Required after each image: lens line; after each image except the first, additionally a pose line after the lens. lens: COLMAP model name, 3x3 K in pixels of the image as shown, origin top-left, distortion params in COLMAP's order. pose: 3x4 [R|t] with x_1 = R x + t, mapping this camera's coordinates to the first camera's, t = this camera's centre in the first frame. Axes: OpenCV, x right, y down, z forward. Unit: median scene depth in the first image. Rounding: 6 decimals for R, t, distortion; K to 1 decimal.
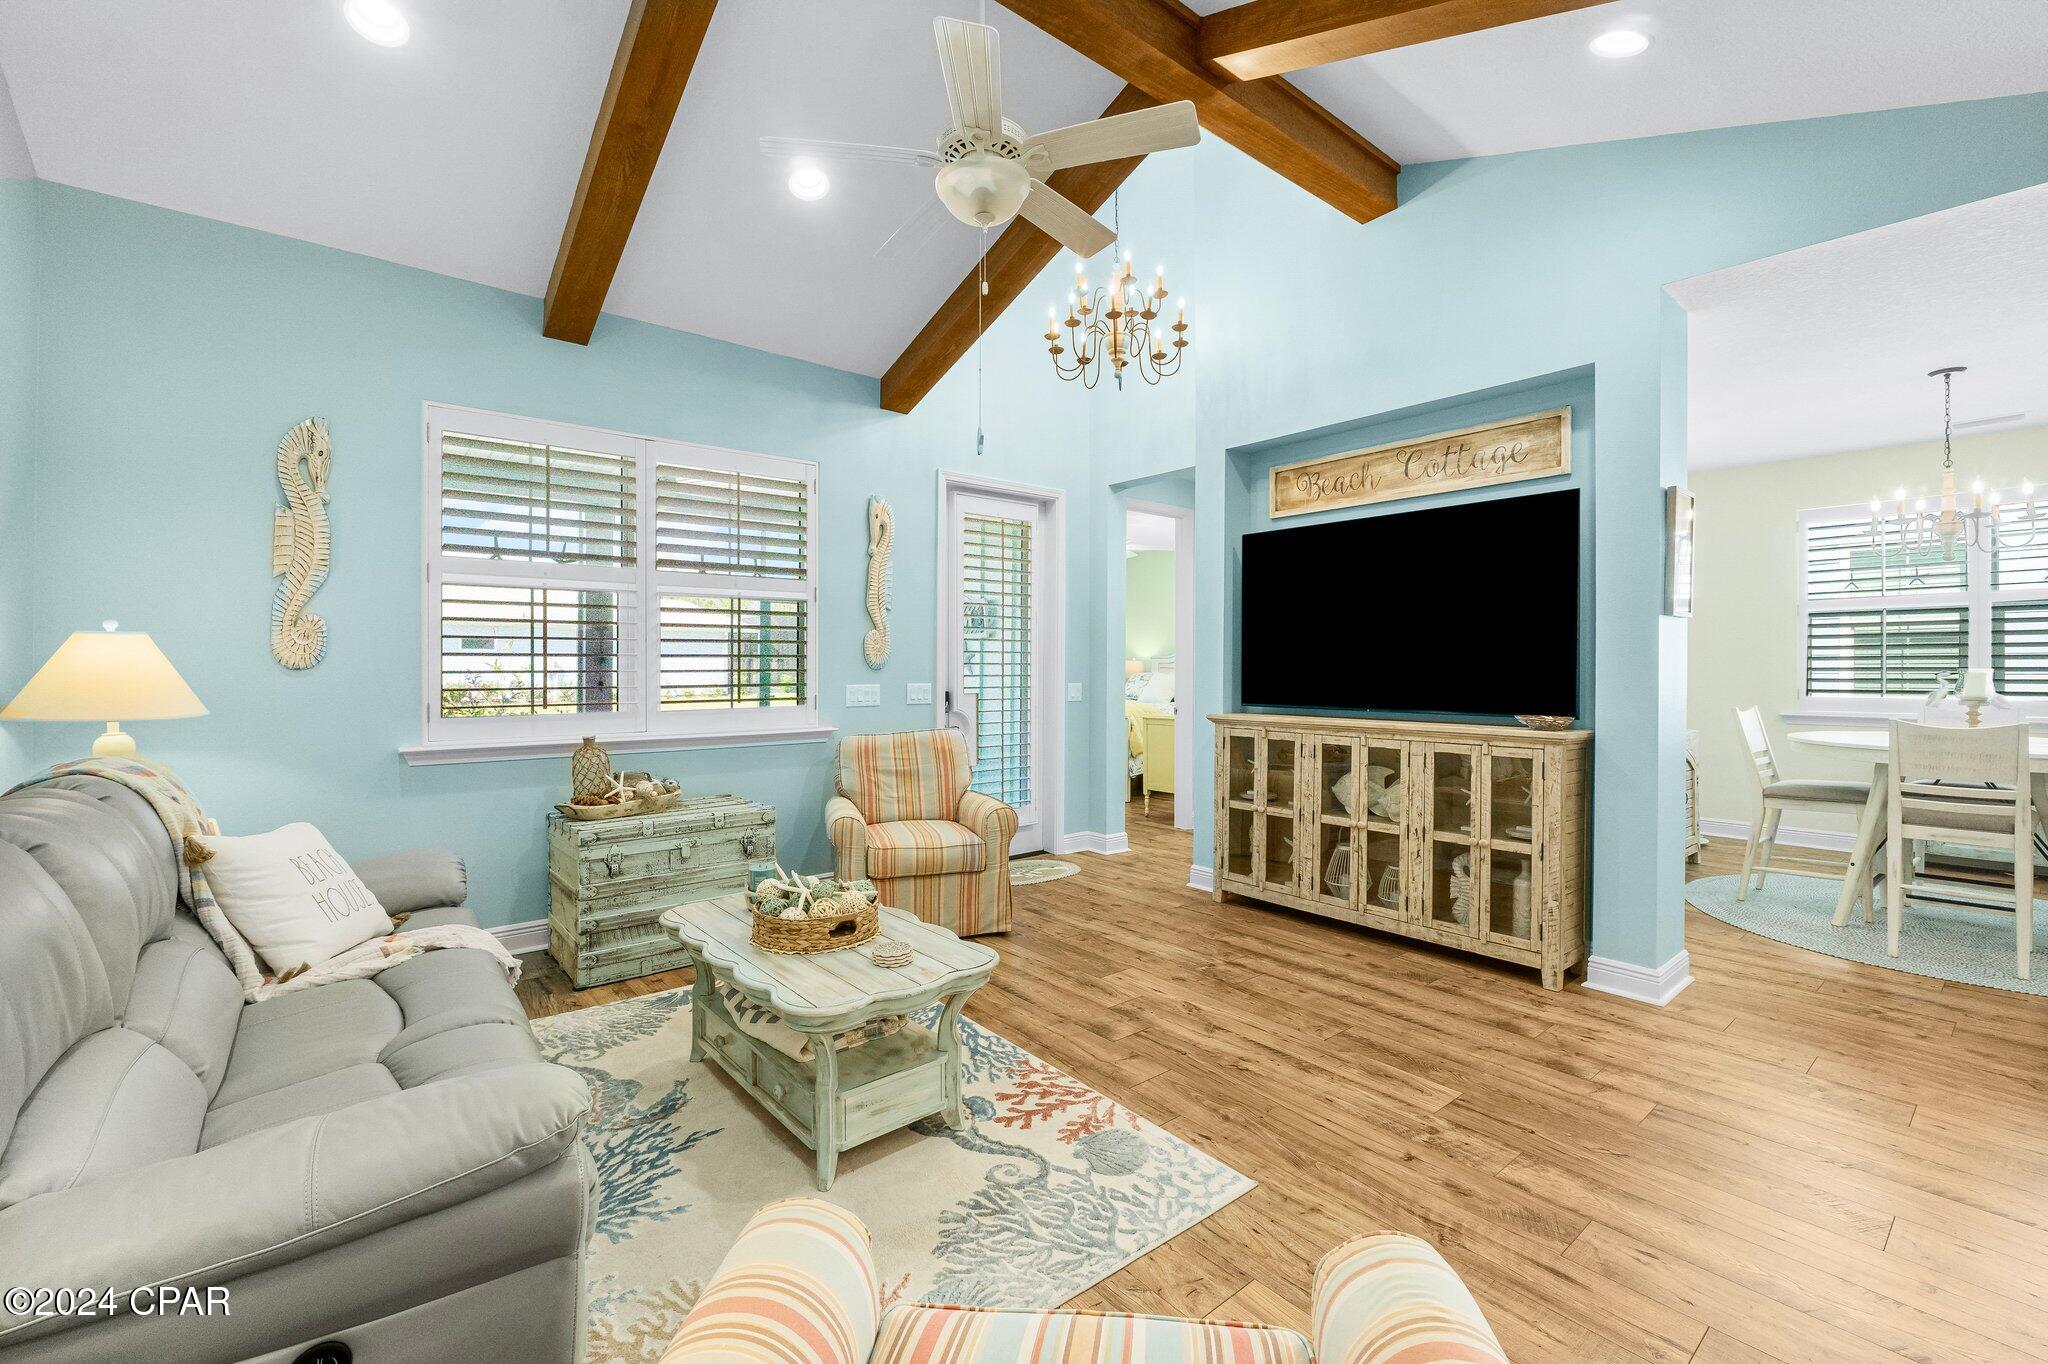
lens RADIAL K [[867.9, 0, 1018.2], [0, 867.9, 666.3], [0, 0, 1]] dist [-0.003103, -0.000905]
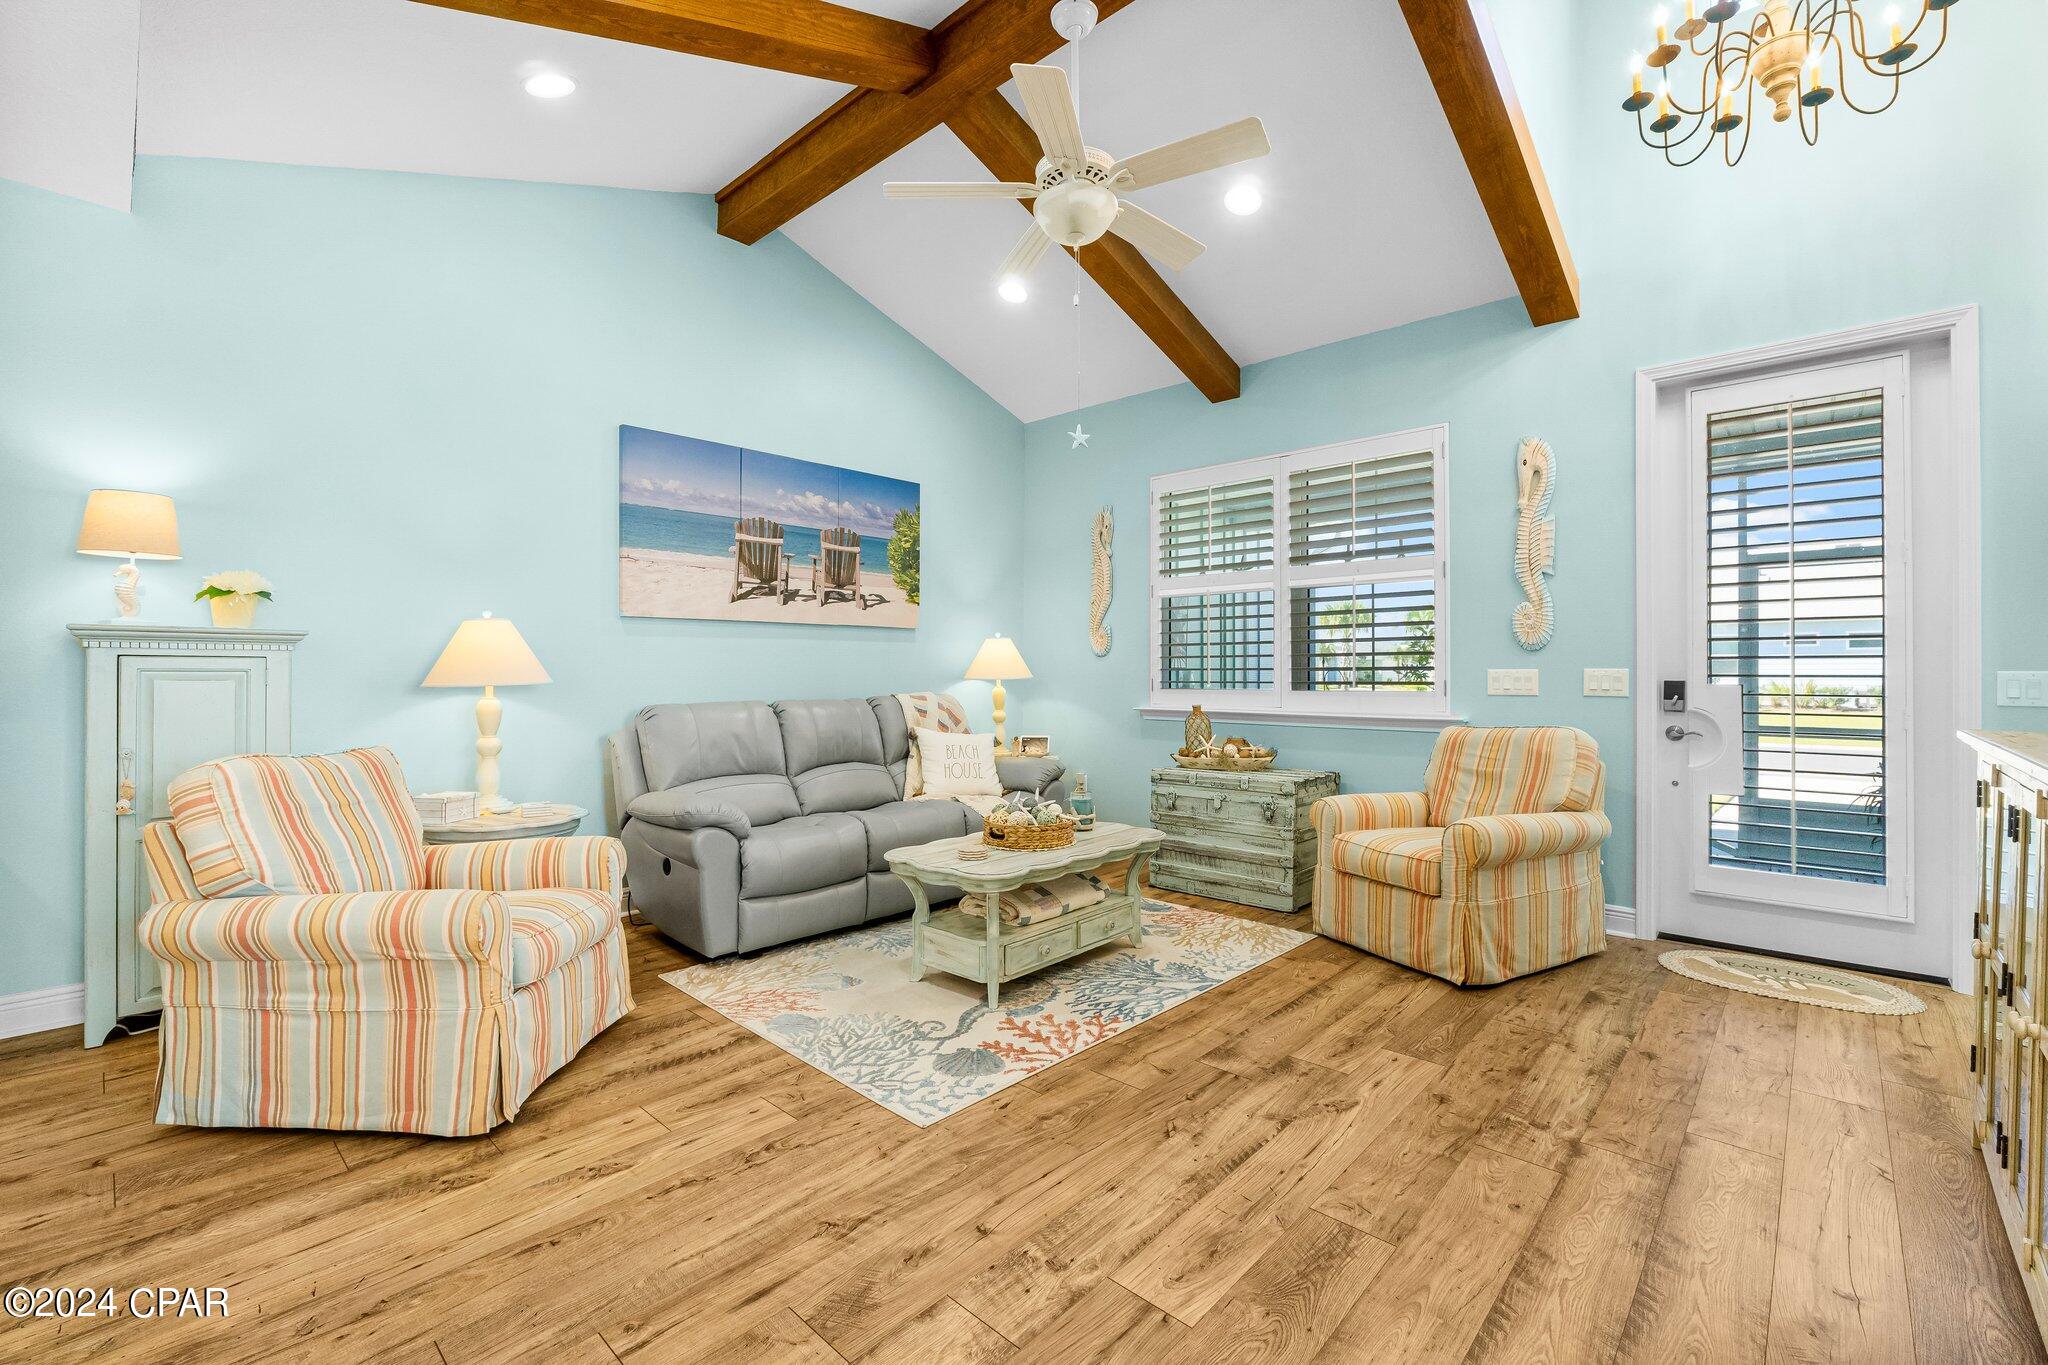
lens RADIAL K [[867.9, 0, 1039.1], [0, 867.9, 678.9], [0, 0, 1]] dist [-0.003103, -0.000905]
pose [[0.145073, 0.008256, -0.989387, 1.101991], [0.001496, 0.999962, 0.008564, 0.042614], [0.989420, -0.002723, 0.145055, 0.824726]]
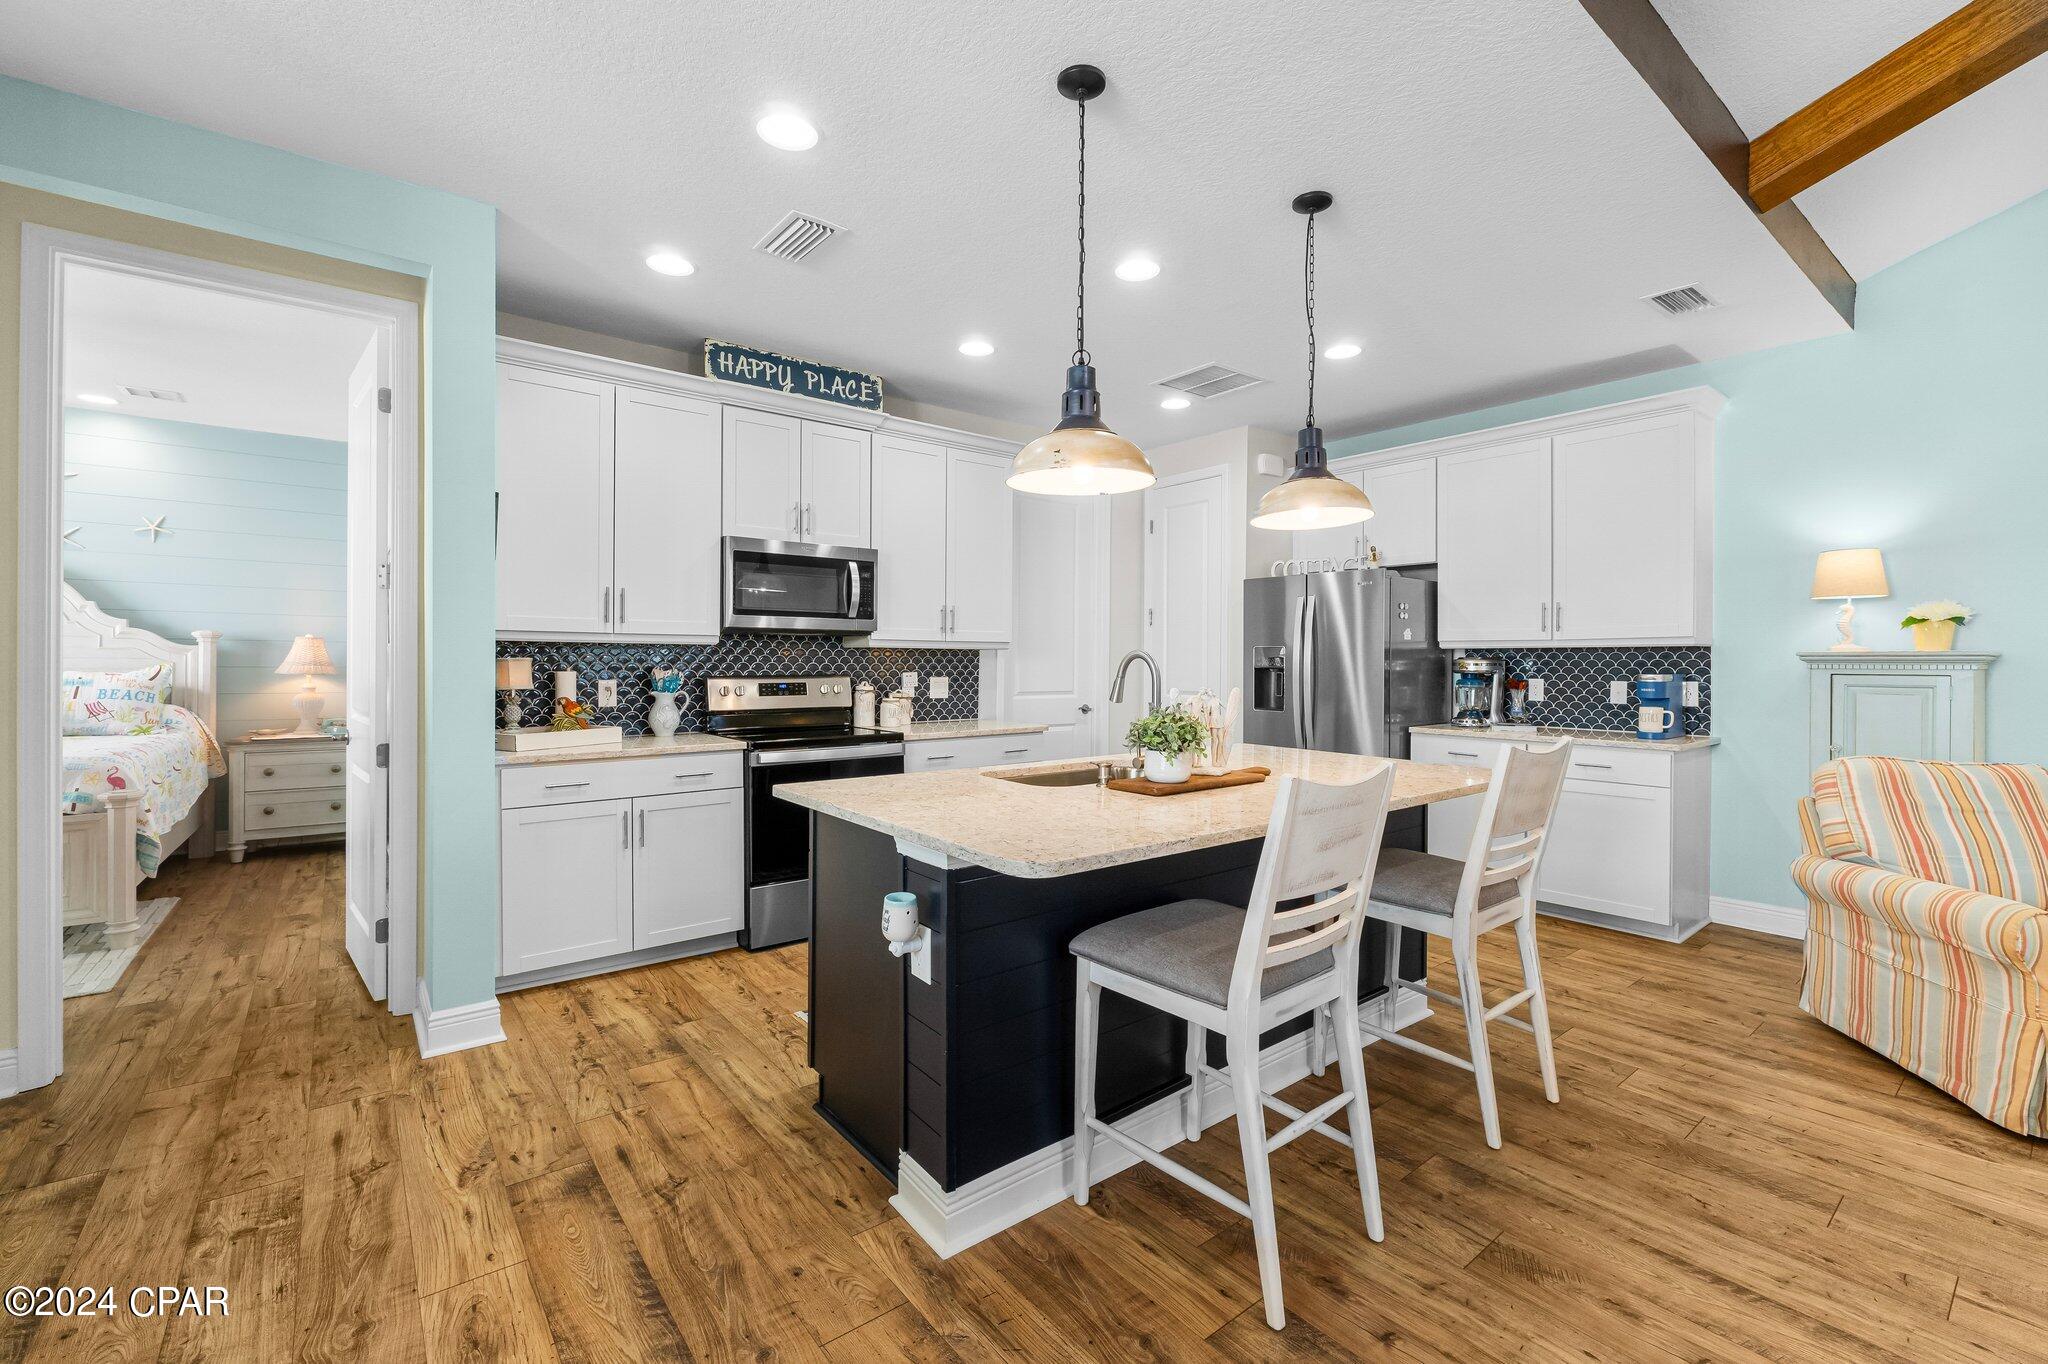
lens RADIAL K [[867.9, 0, 1019.2], [0, 867.9, 664.0], [0, 0, 1]] dist [-0.003103, -0.000905]
pose [[-0.999943, -0.001984, 0.010488, 1.222025], [-0.001982, 0.999998, 0.000255, 0.006427], [-0.010488, 0.000235, -0.999945, 1.312359]]
